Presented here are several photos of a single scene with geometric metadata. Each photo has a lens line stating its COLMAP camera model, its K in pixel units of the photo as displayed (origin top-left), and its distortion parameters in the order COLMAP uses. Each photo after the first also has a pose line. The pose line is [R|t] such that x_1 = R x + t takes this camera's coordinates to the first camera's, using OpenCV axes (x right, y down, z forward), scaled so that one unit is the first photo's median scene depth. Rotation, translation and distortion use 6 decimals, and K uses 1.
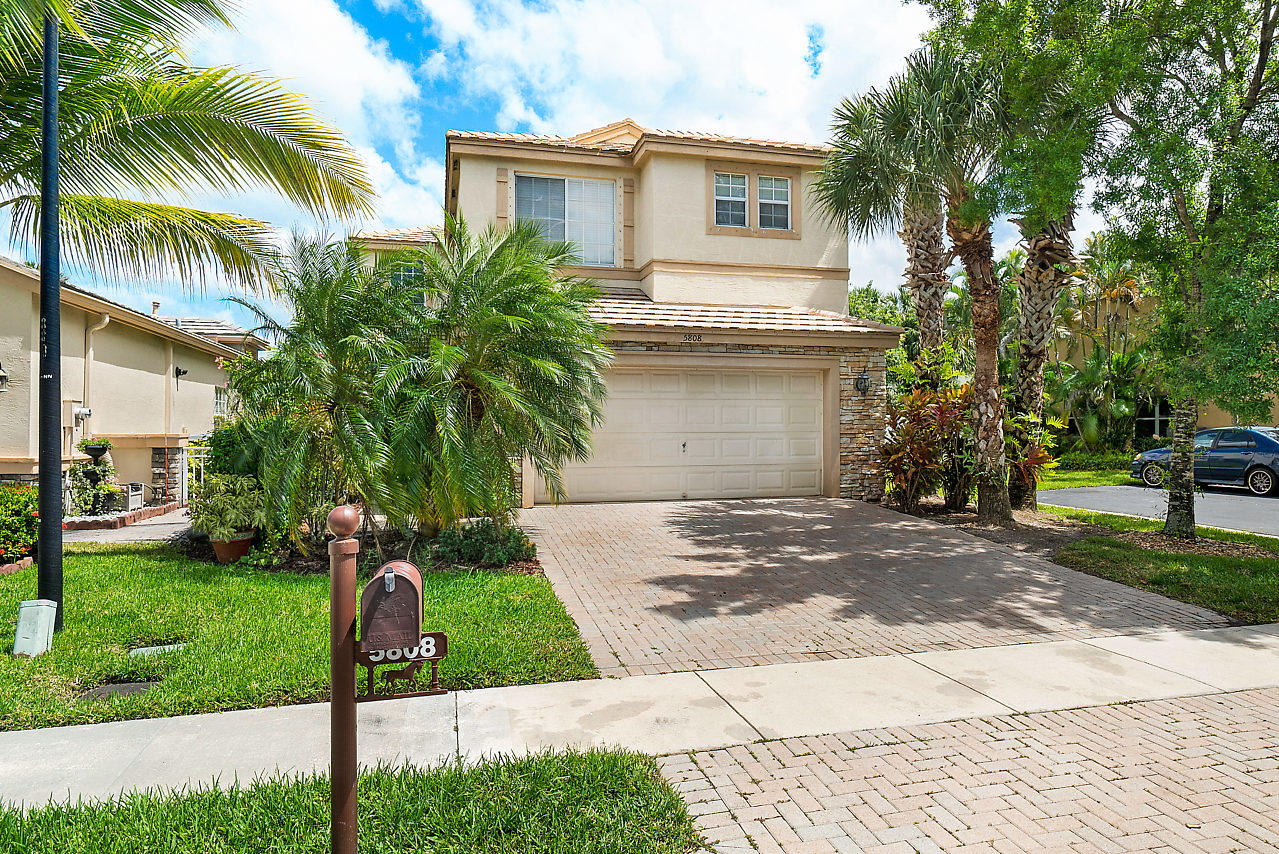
lens RADIAL K [[557.8, 0, 643.2], [0, 557.8, 427.1], [0, 0, 1]] dist [0.001471, 0.000767]
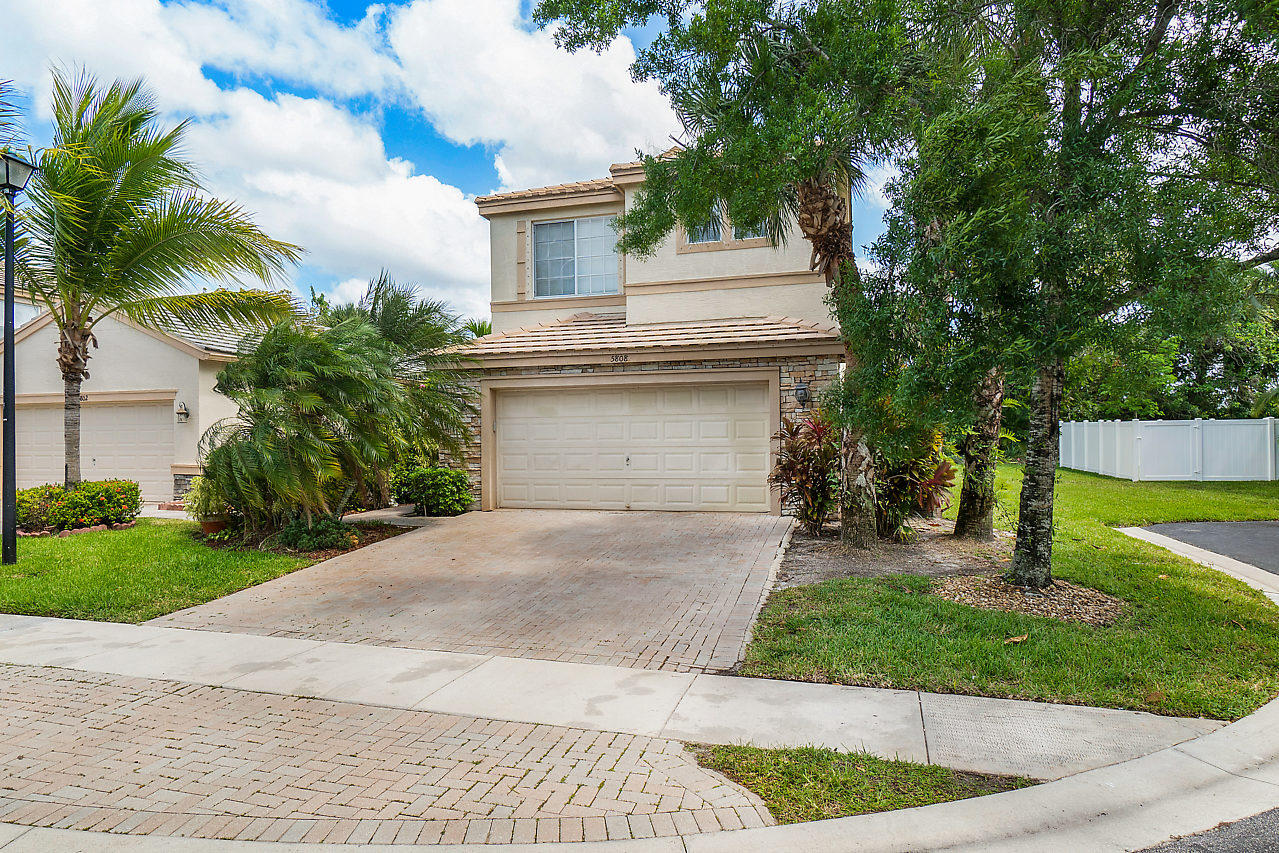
lens RADIAL K [[557.8, 0, 726.7], [0, 557.8, 442.9], [0, 0, 1]] dist [0.001471, 0.000767]
pose [[0.922249, -0.002844, -0.386586, 0.660403], [0.006760, 0.999939, 0.008770, -0.006711], [0.386537, -0.010702, 0.922212, 0.094646]]
